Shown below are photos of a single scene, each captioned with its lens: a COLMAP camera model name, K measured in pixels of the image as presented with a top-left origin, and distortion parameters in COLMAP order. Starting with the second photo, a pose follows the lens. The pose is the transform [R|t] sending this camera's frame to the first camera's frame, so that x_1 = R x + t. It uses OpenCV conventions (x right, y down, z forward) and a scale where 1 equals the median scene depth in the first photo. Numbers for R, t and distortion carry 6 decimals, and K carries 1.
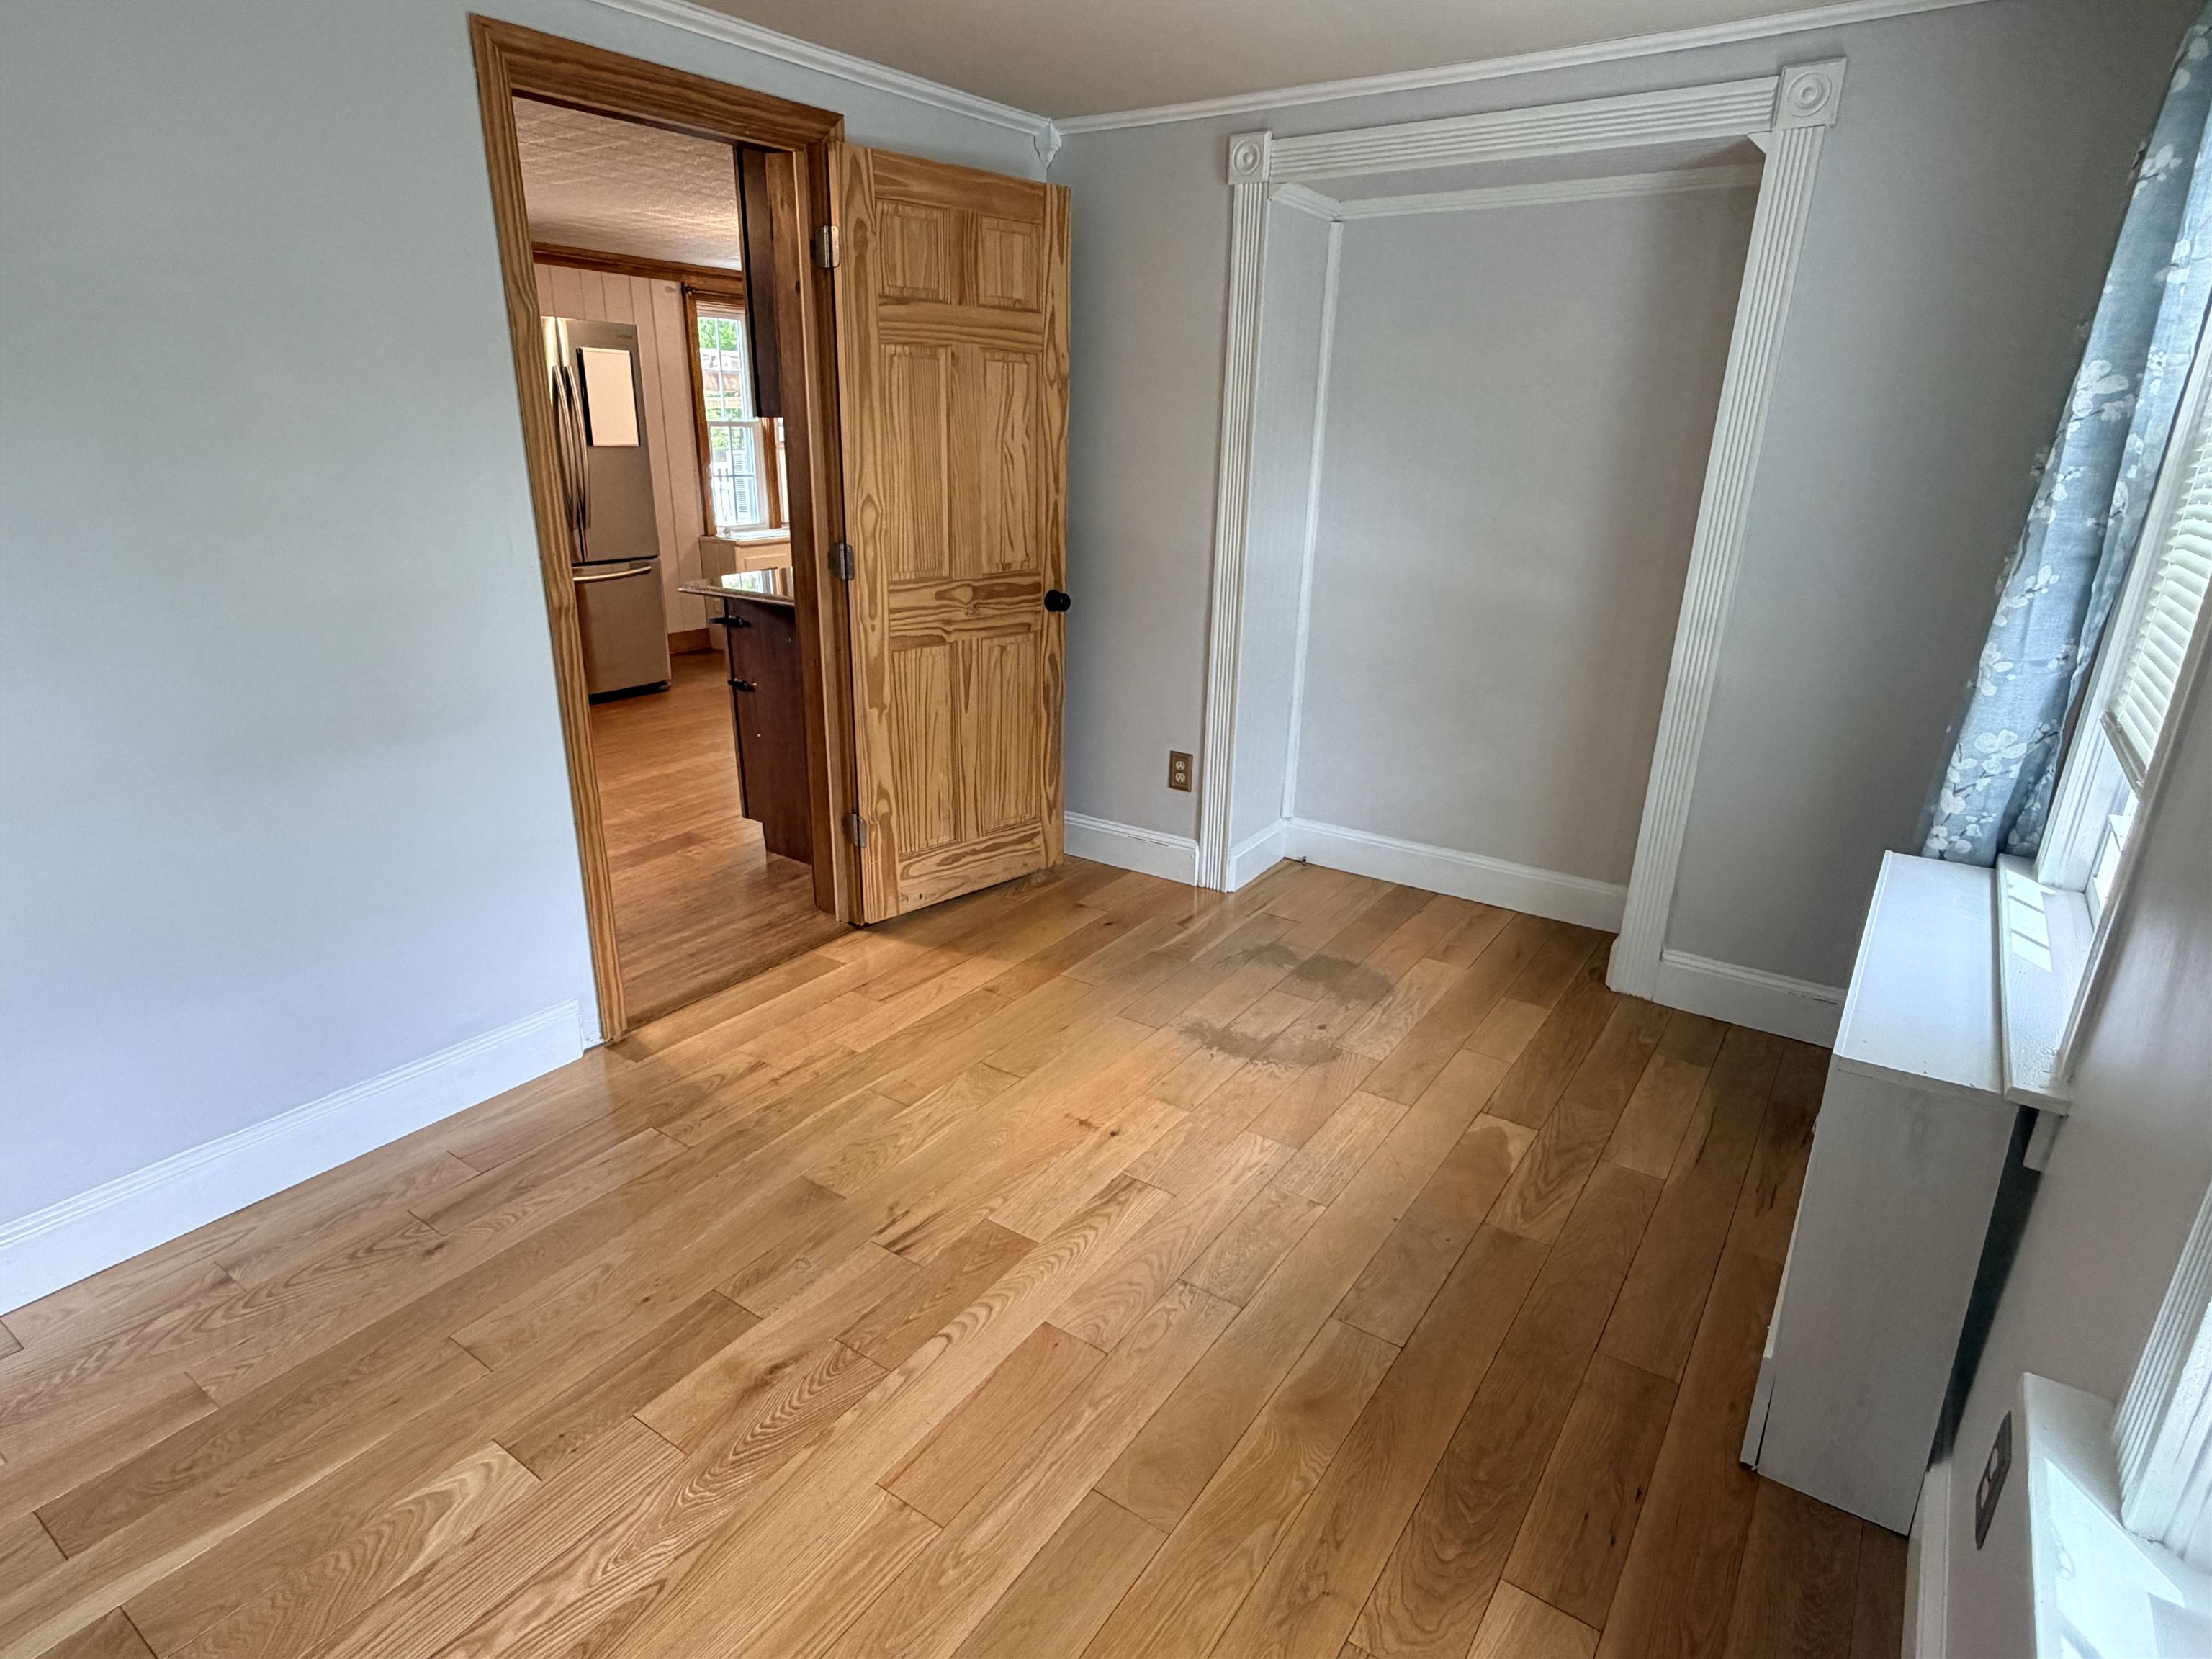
lens RADIAL K [[1197.4, 0, 1091.5], [0, 1197.4, 840.4], [0, 0, 1]] dist [-0.002957, -0.000593]
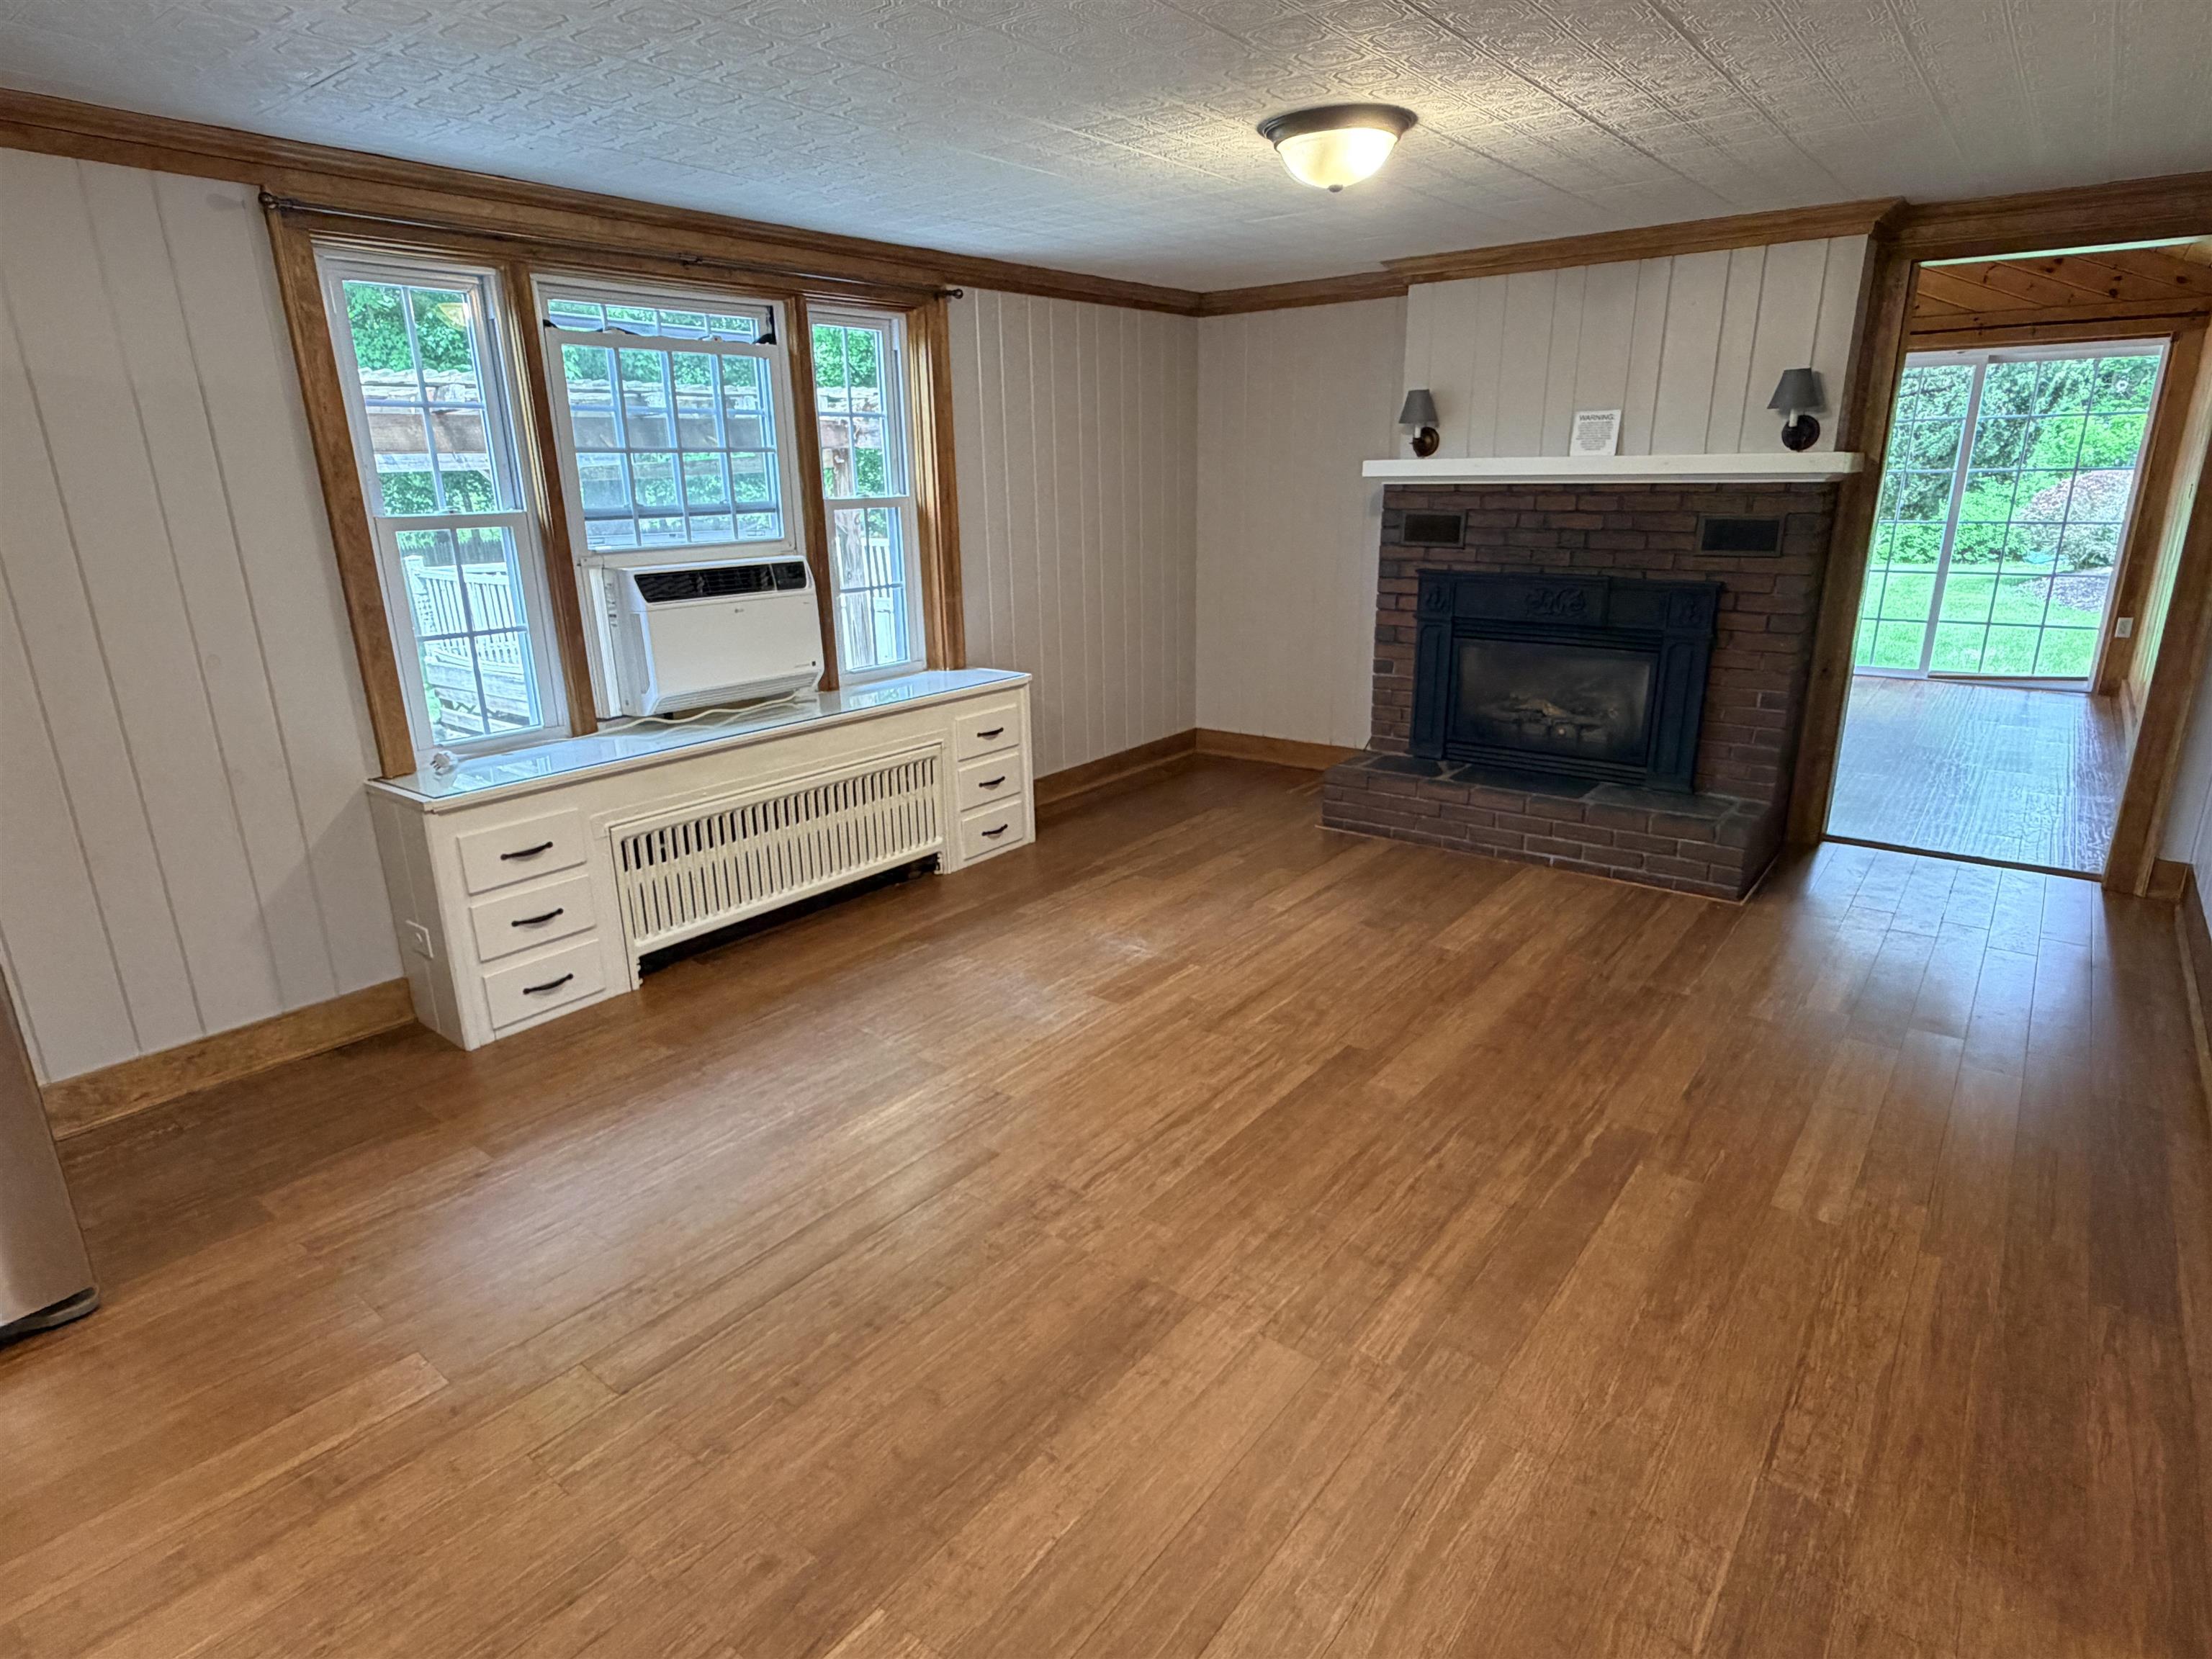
lens RADIAL K [[1204.4, 0, 1100.2], [0, 1204.4, 838.5], [0, 0, 1]] dist [0.000845, 0.000211]
pose [[0.997847, -0.016137, -0.063571, -0.046566], [0.013438, 0.998999, -0.042669, -0.276814], [0.064195, 0.041723, 0.997065, 0.762558]]
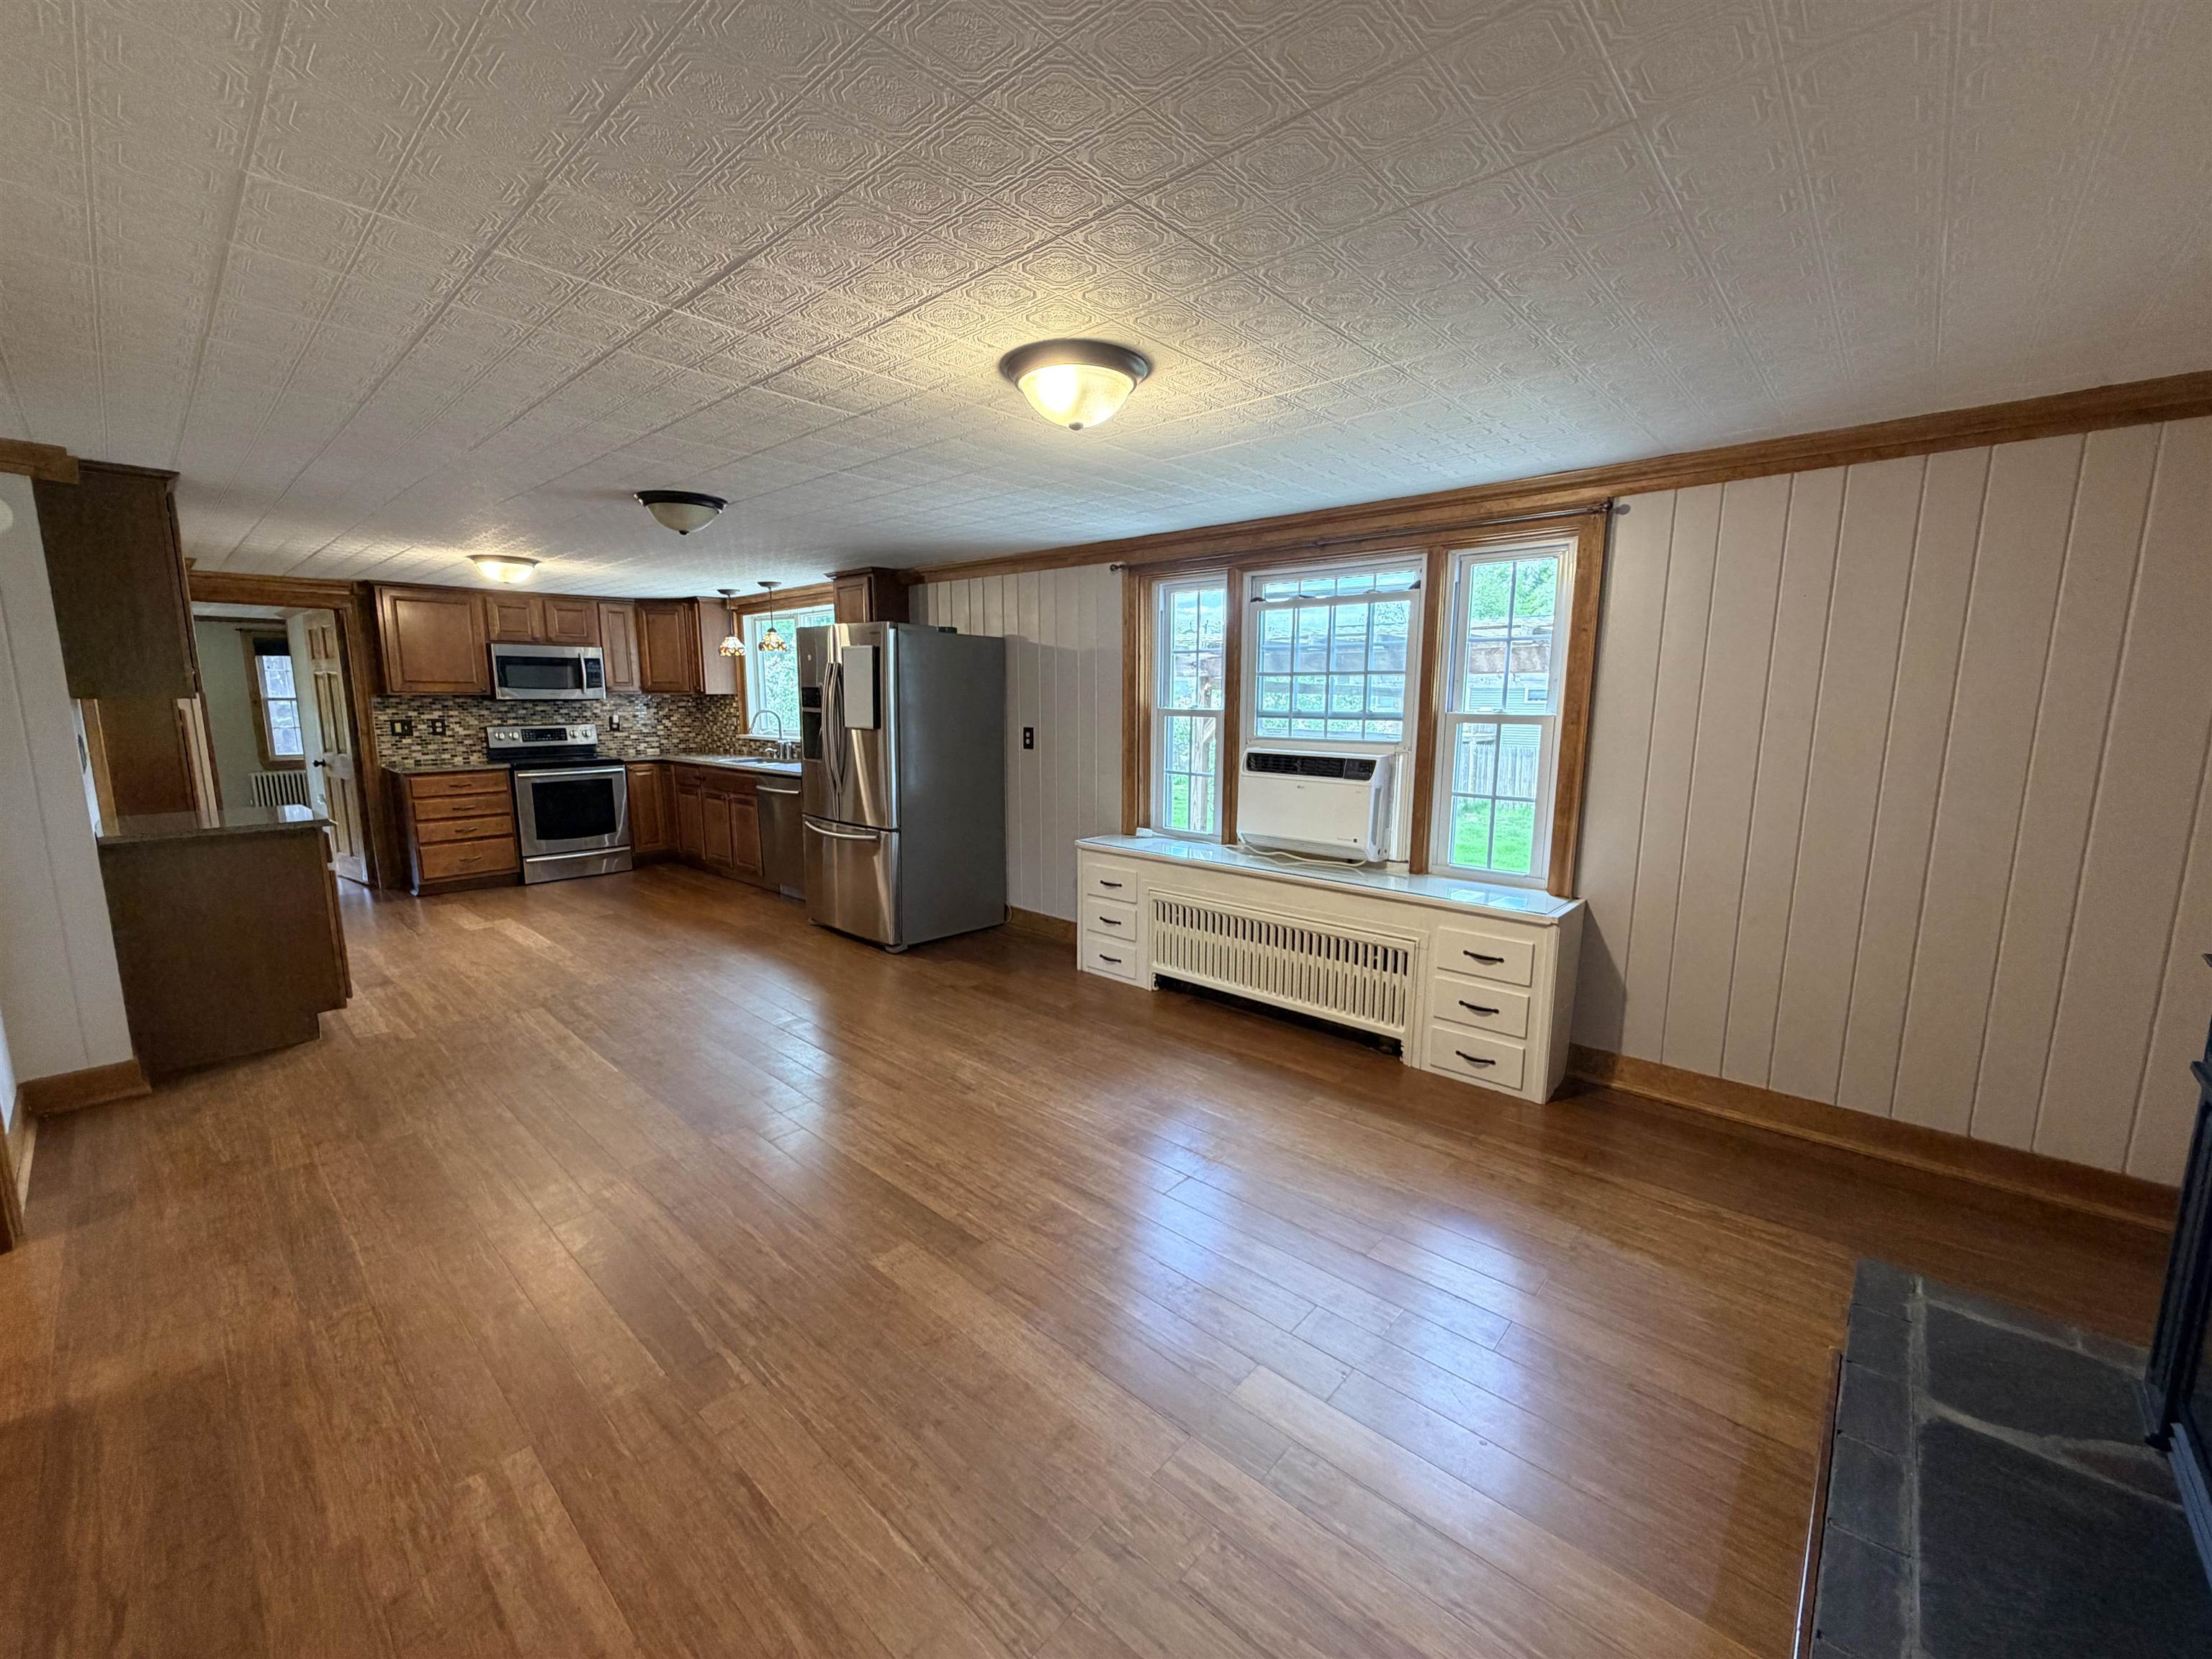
lens RADIAL K [[881.4, 0, 1098.4], [0, 881.4, 834.0], [0, 0, 1]] dist [0.000304, -0.000088]
pose [[-0.129161, 0.139196, -0.981805, 0.407234], [-0.337339, 0.924879, 0.175504, -0.472883], [0.932480, 0.353870, -0.072502, 1.346115]]
